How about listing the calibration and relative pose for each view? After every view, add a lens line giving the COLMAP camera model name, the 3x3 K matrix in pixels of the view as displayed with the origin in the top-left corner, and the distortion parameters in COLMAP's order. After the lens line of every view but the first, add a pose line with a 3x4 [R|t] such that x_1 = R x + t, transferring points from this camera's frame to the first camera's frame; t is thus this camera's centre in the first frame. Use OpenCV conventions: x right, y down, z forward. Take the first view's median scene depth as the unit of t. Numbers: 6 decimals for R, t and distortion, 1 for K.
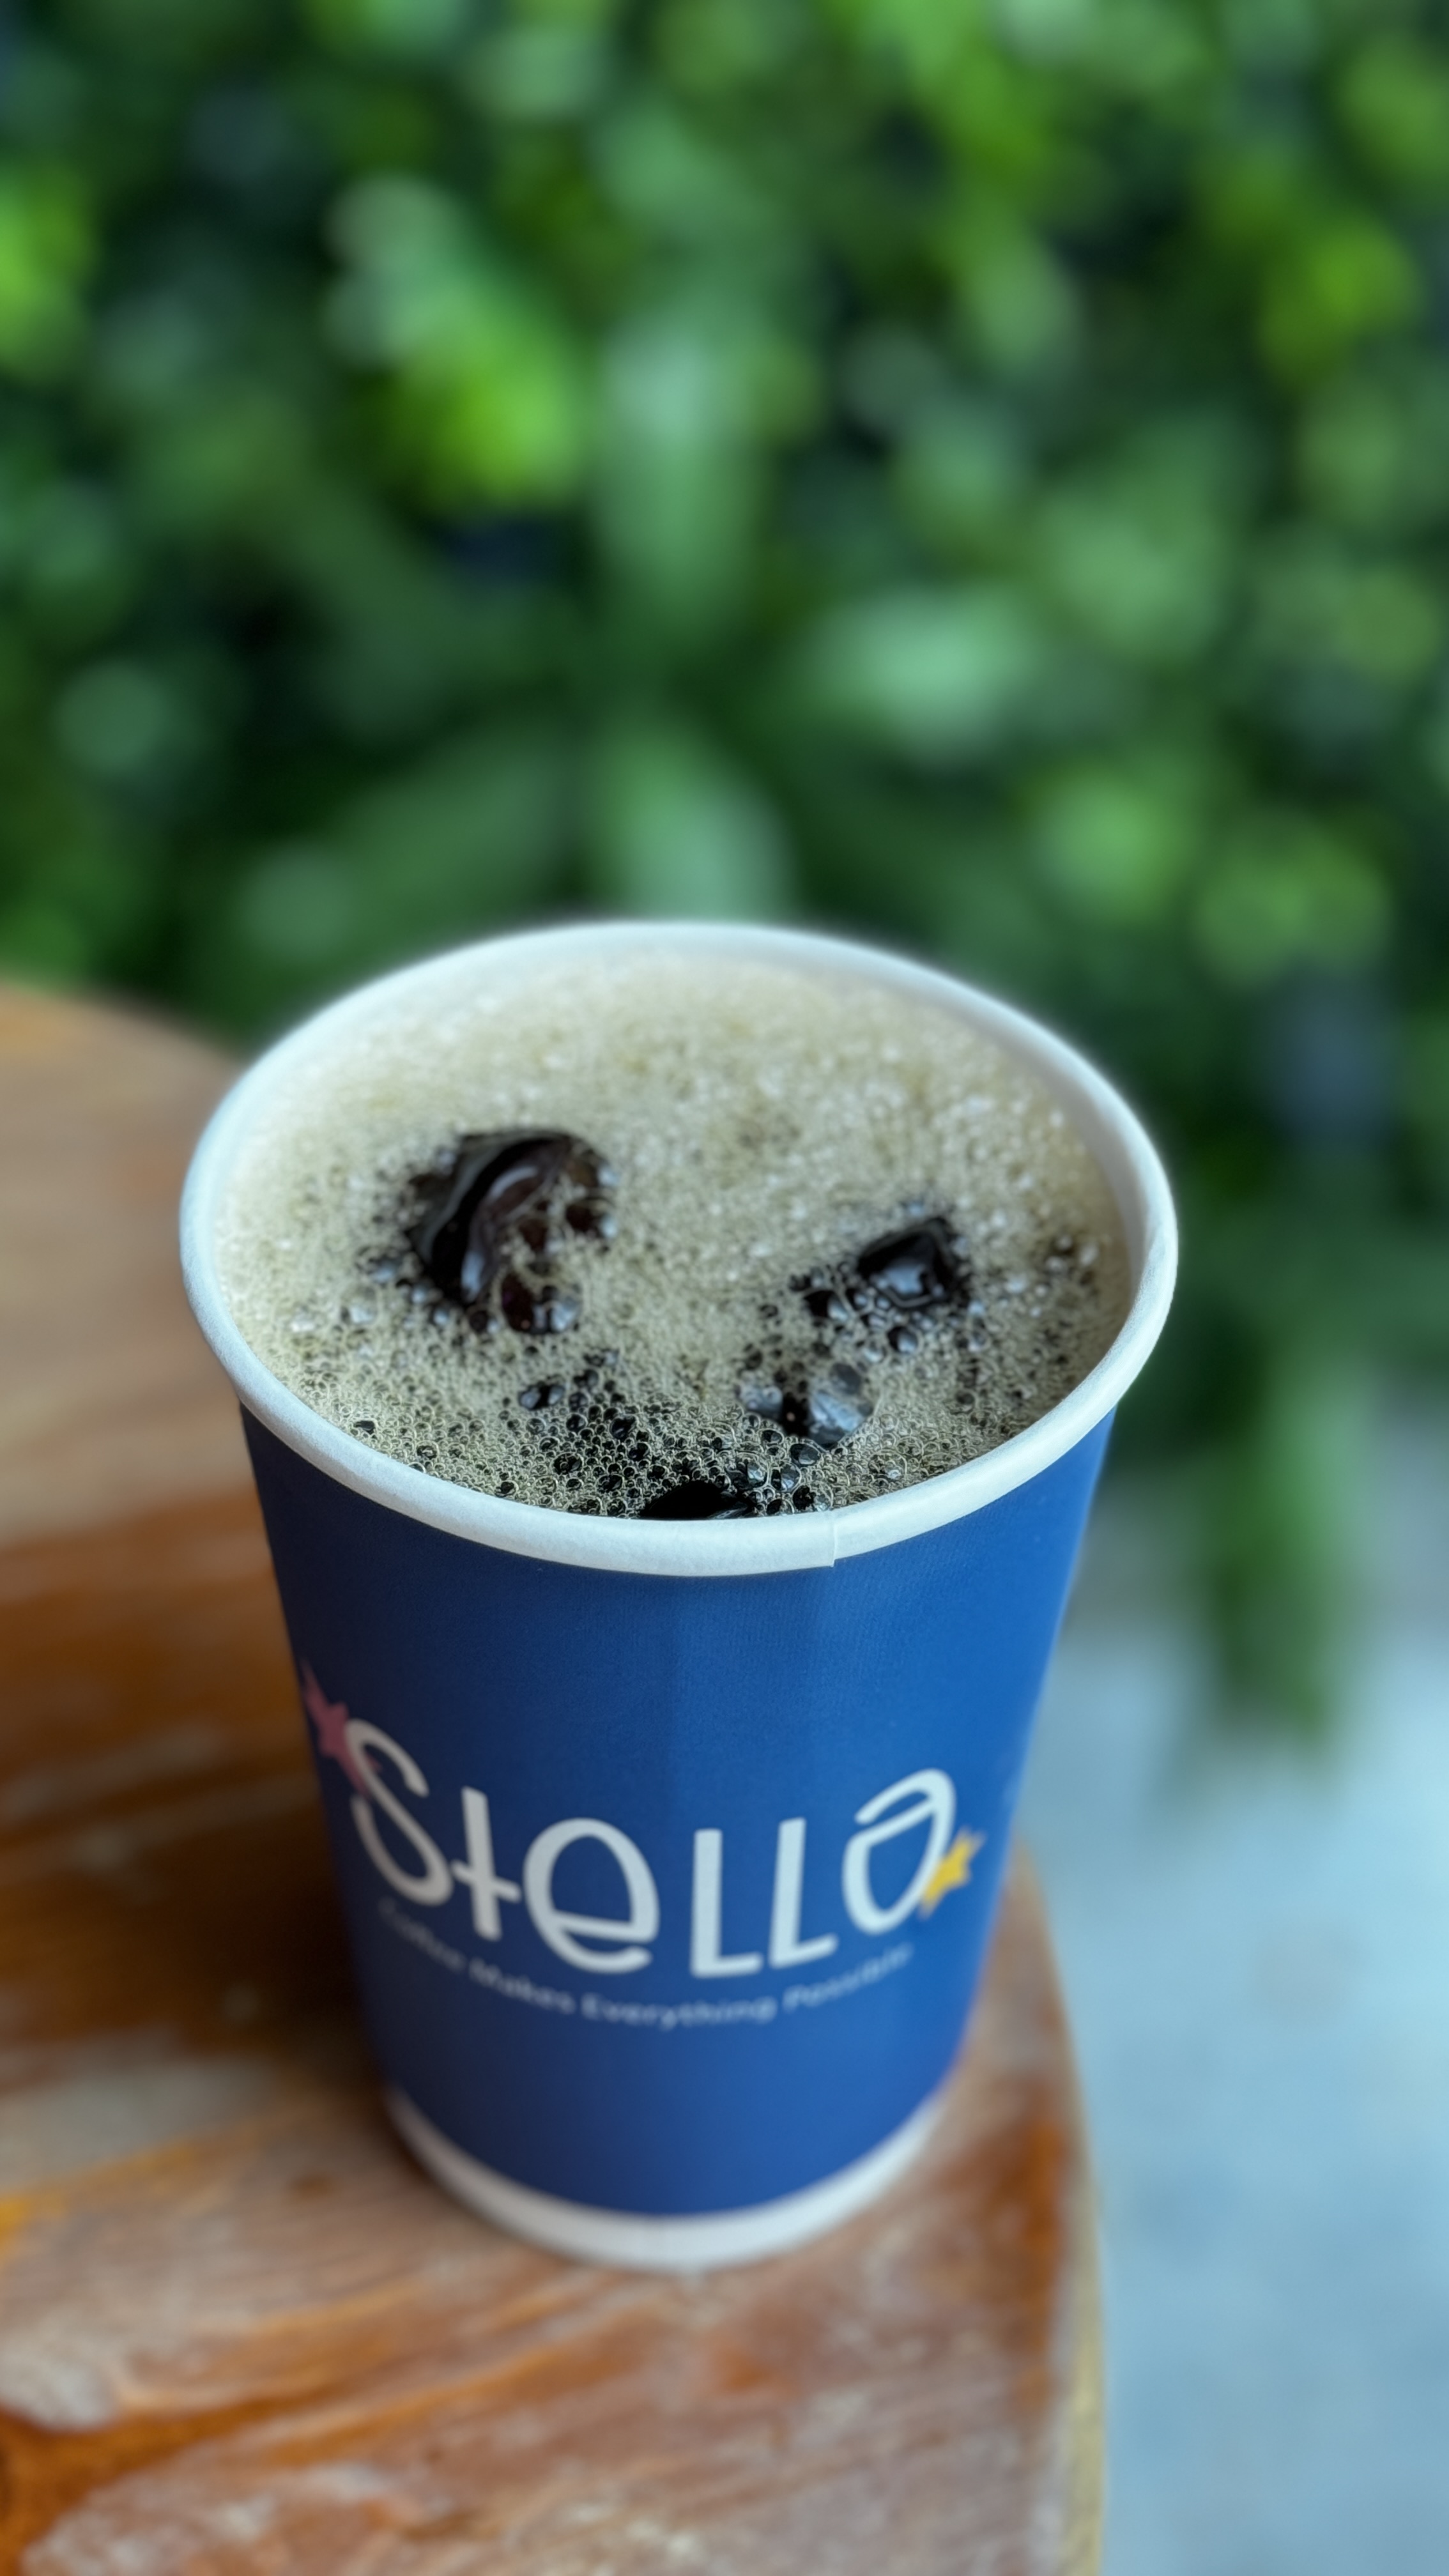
lens RADIAL K [[4016.4, 0, 726.1], [0, 4016.4, 1288.2], [0, 0, 1]] dist [0.197139, -0.527913]
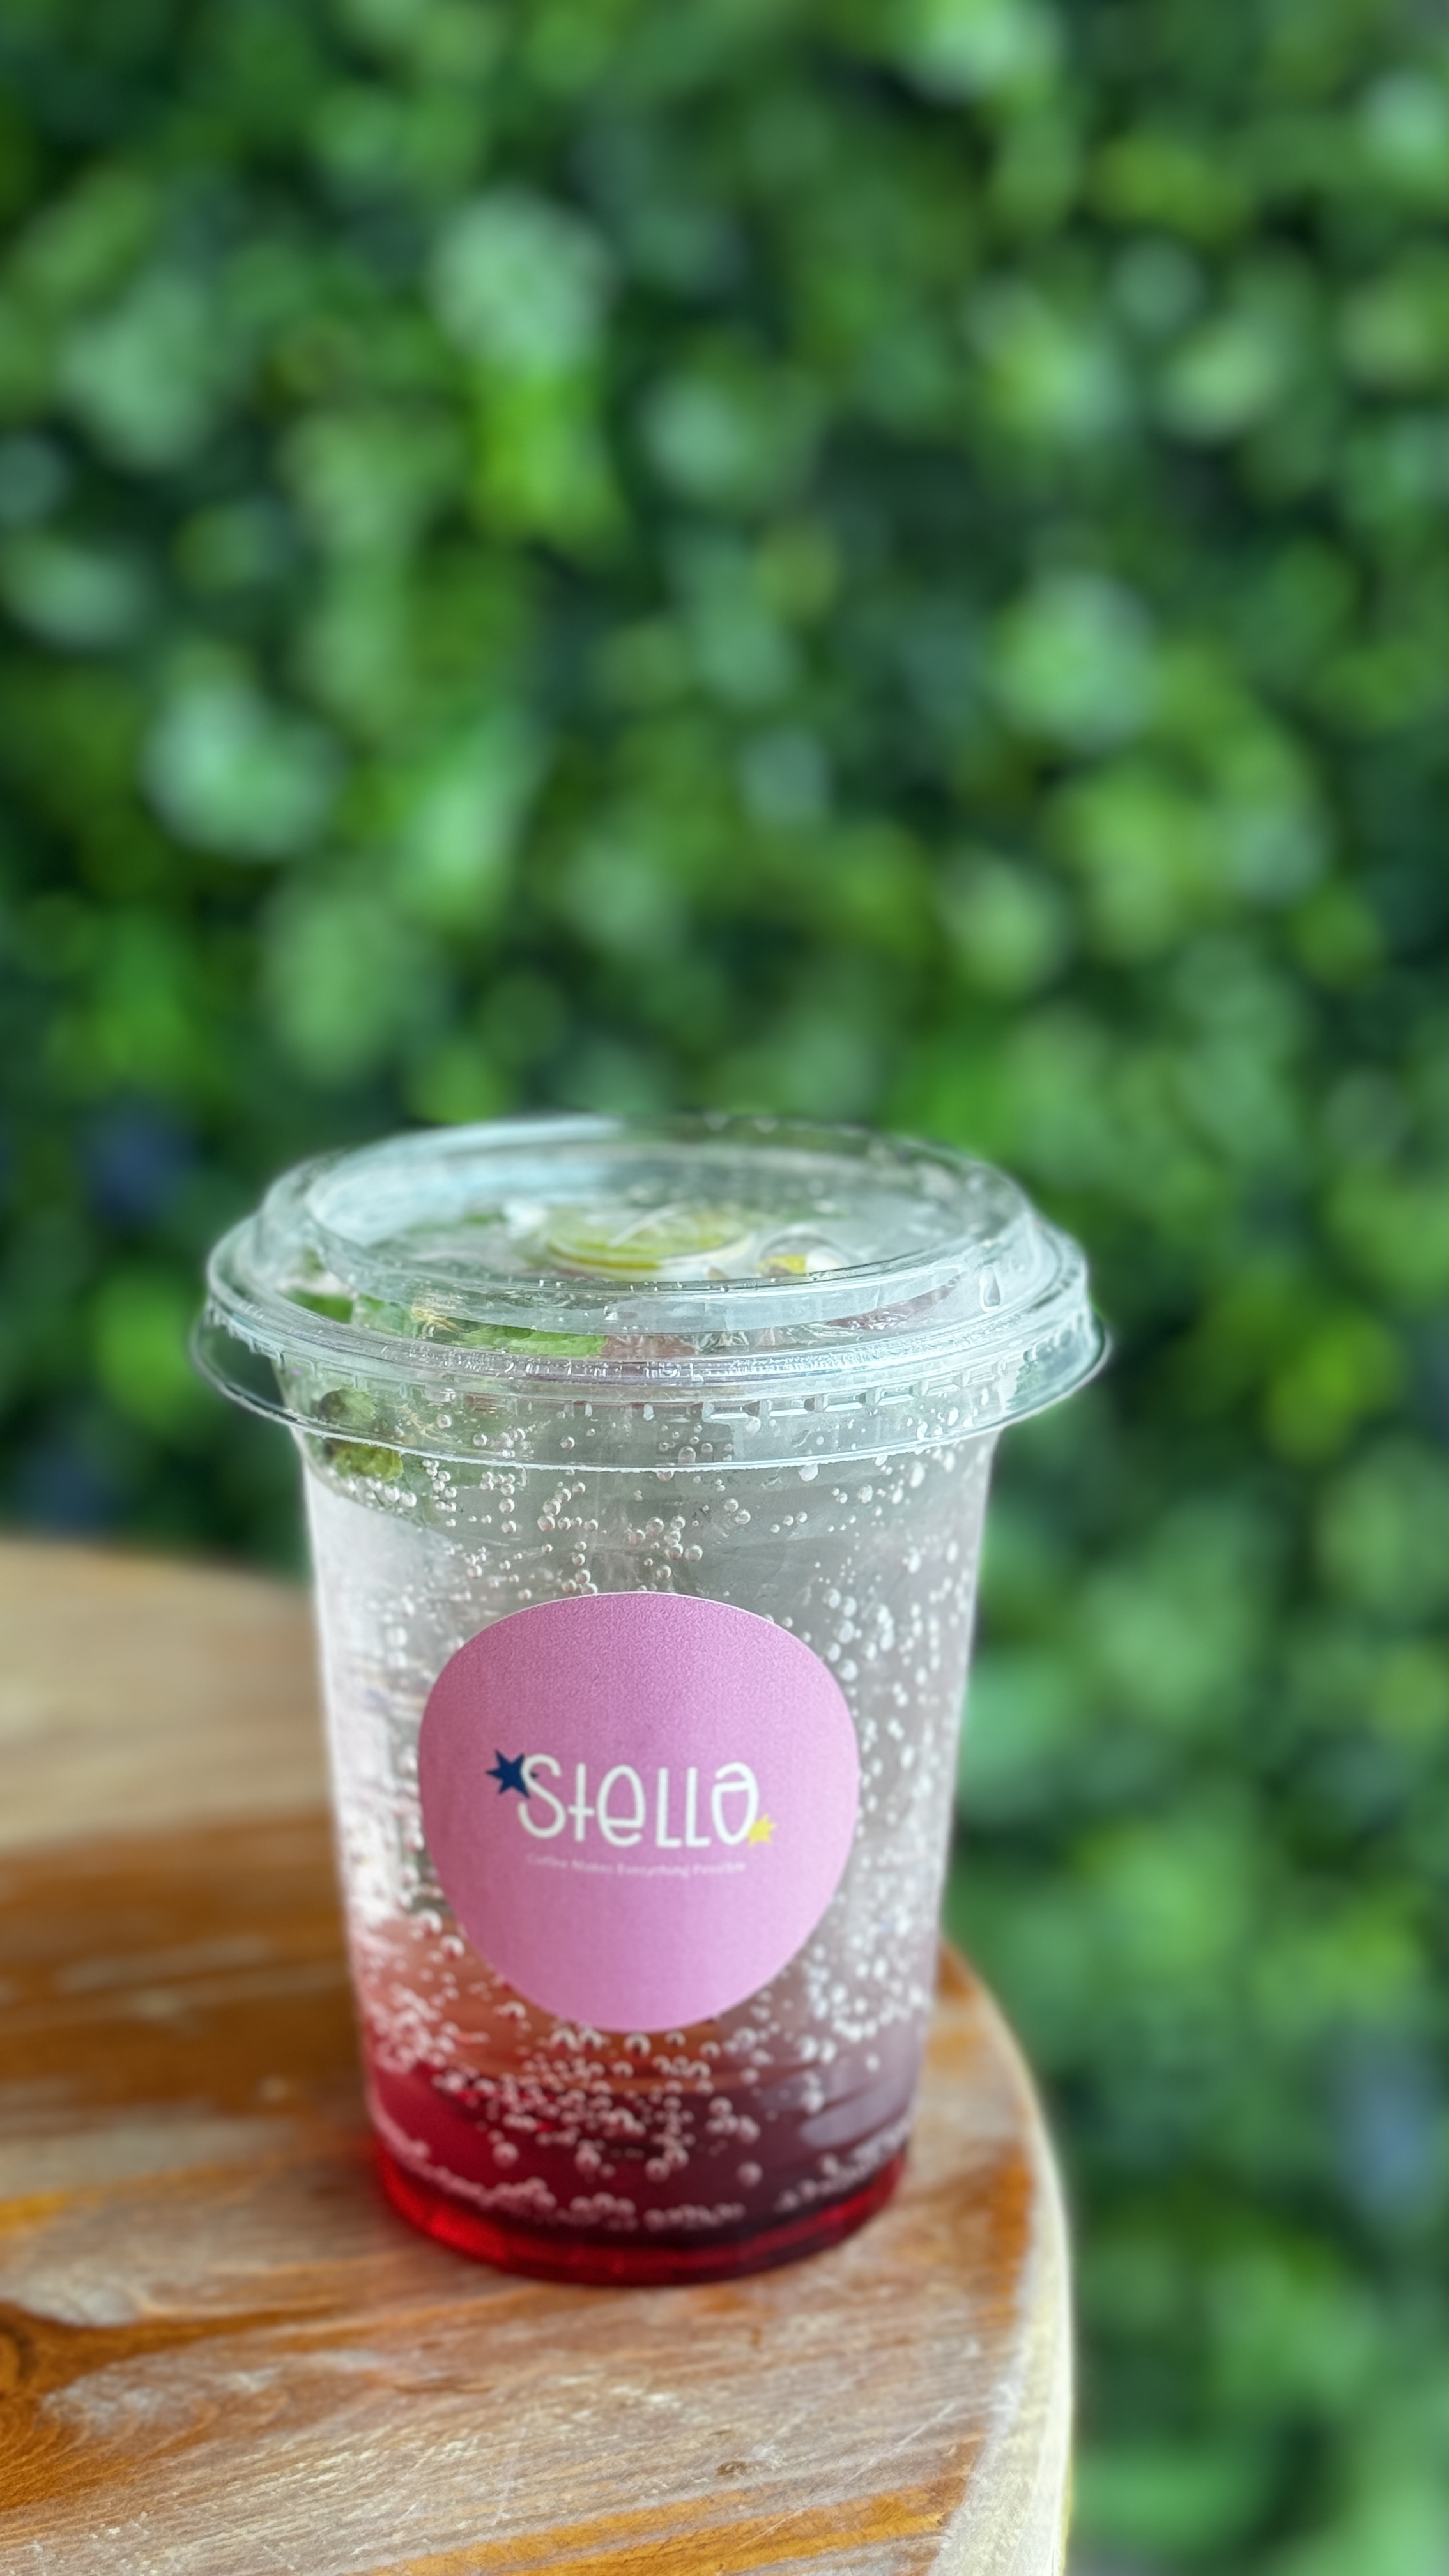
lens RADIAL K [[4016.4, 0, 726.1], [0, 4016.4, 1288.2], [0, 0, 1]] dist [0.197139, -0.527913]
pose [[0.999491, -0.000740, -0.031899, 0.038056], [-0.012585, 0.909541, -0.415423, 0.456876], [0.029321, 0.415613, 0.909069, -0.076429]]
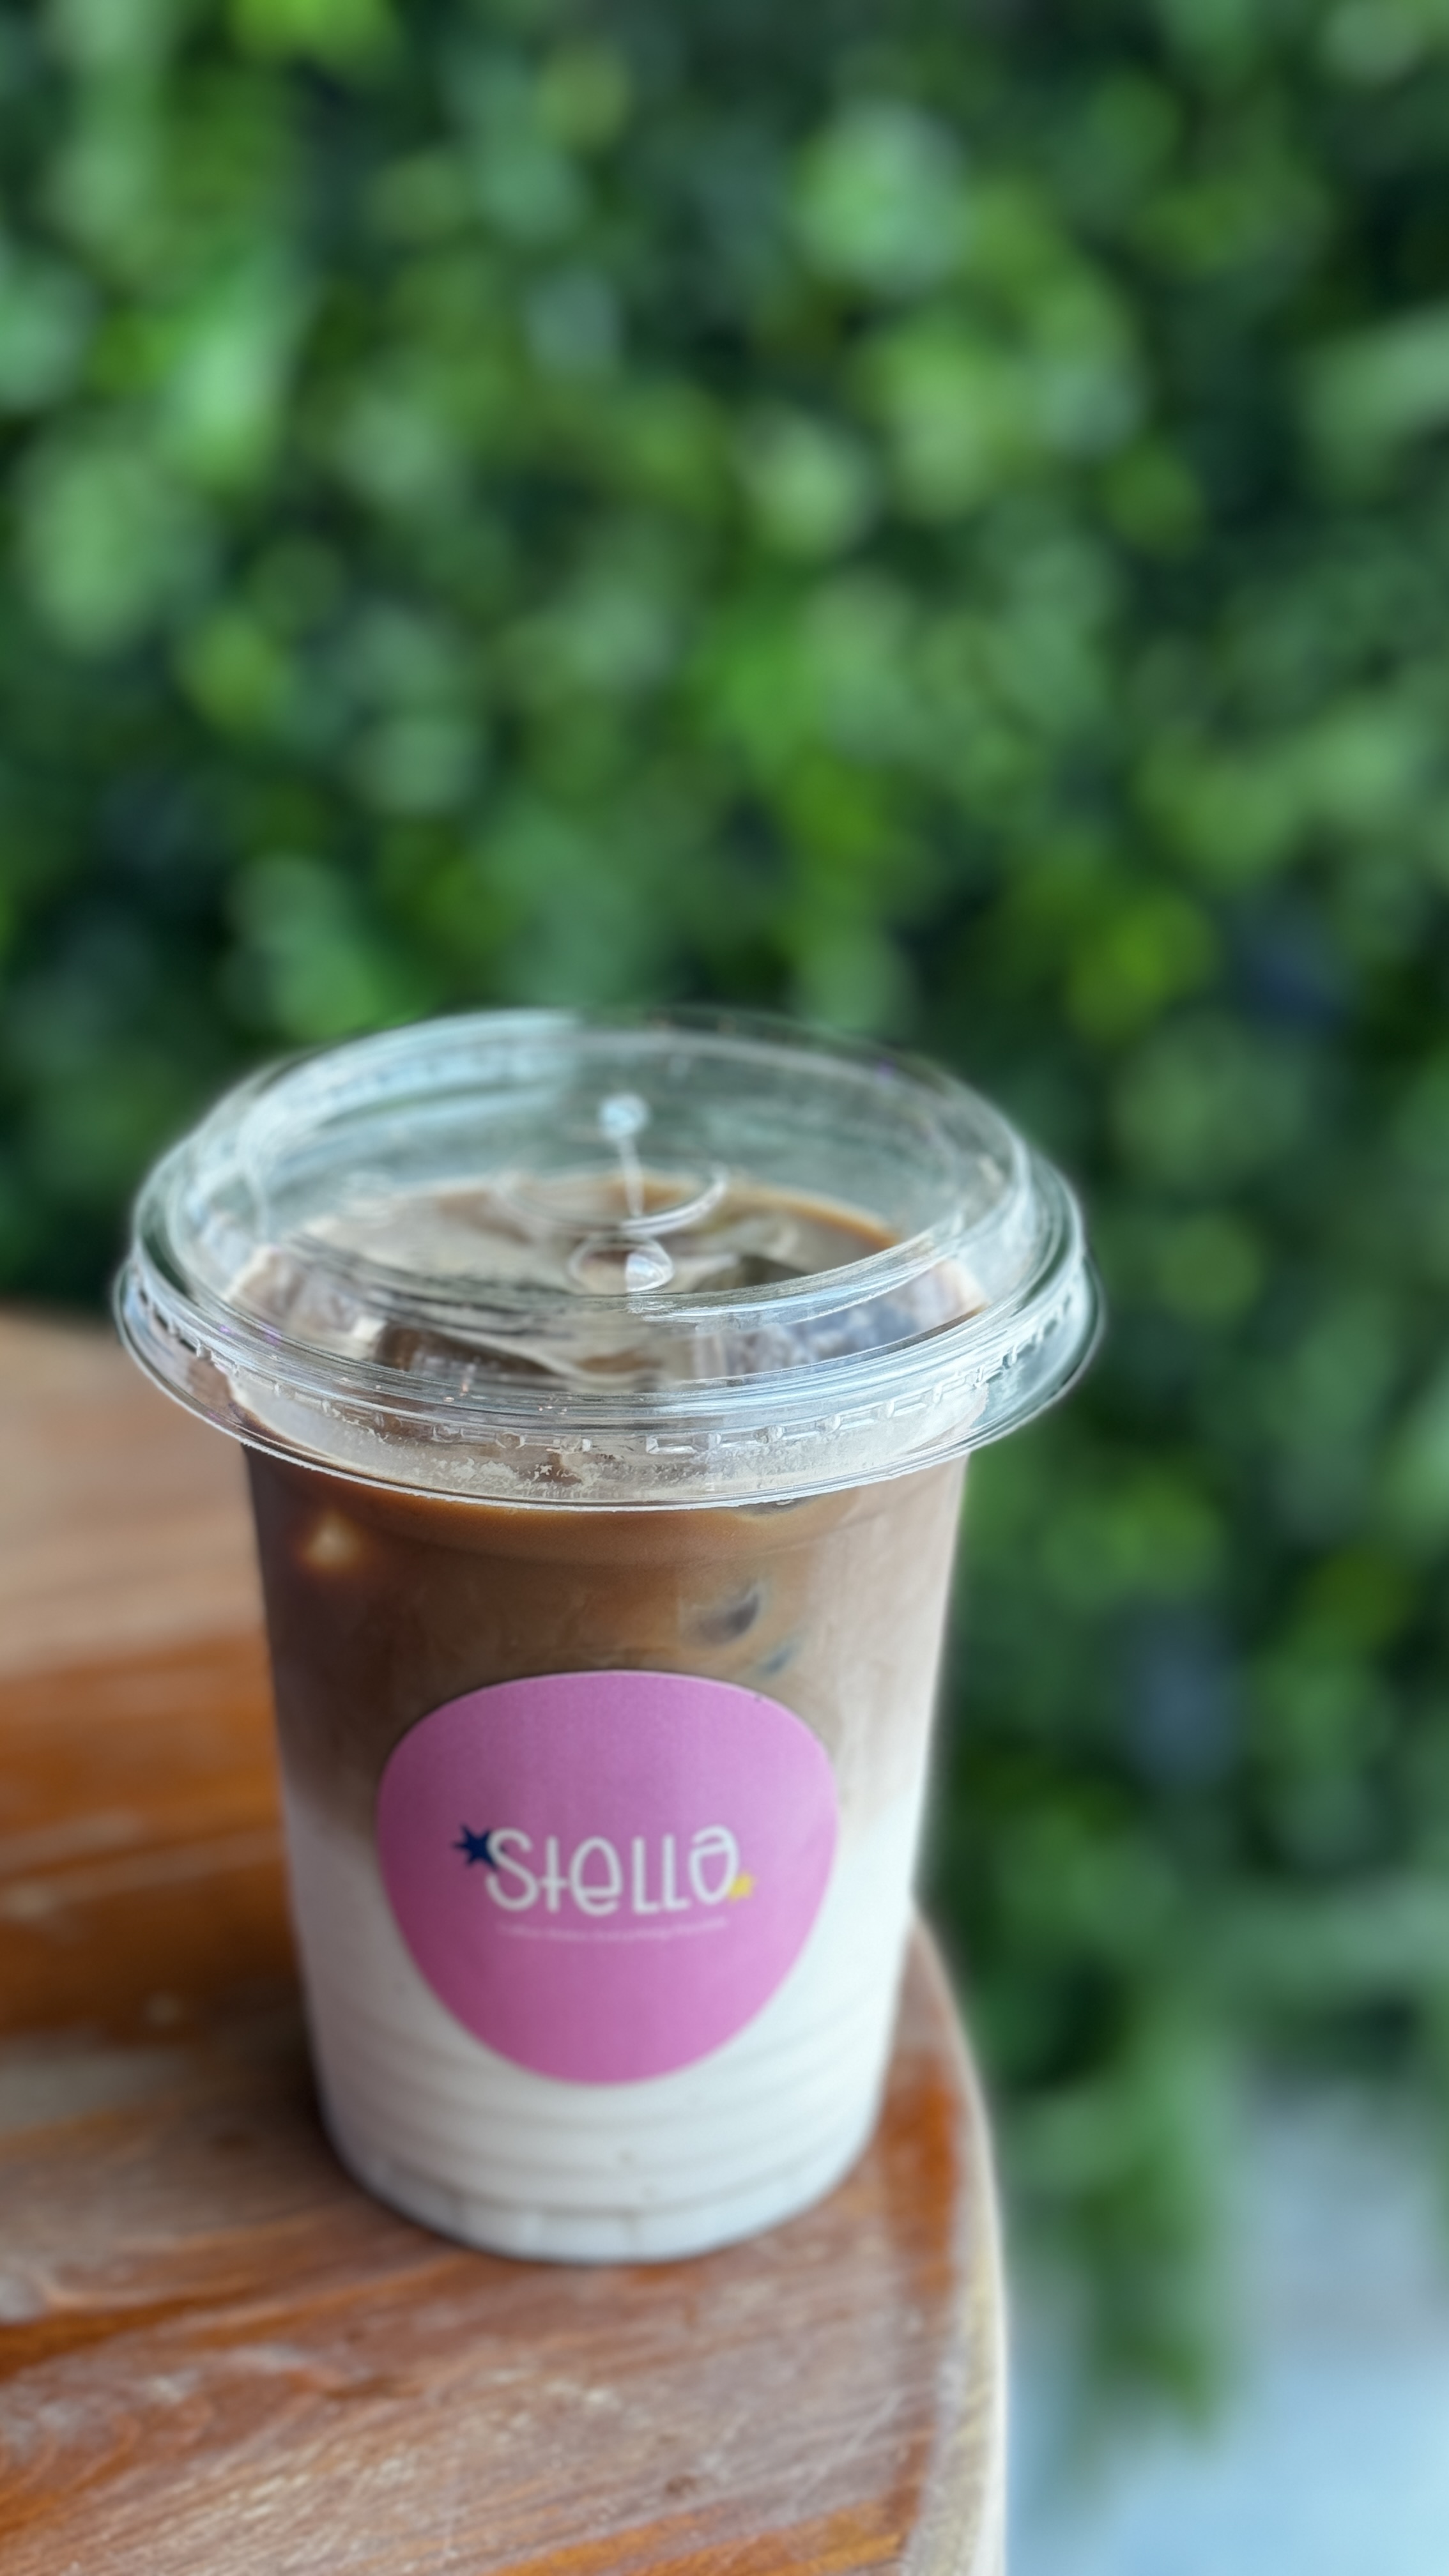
lens RADIAL K [[4016.4, 0, 726.1], [0, 4016.4, 1288.2], [0, 0, 1]] dist [0.197139, -0.527913]
pose [[0.999175, -0.009620, 0.039456, -0.015438], [0.019703, 0.964369, -0.263827, 0.292037], [-0.035512, 0.264386, 0.963763, -0.061610]]
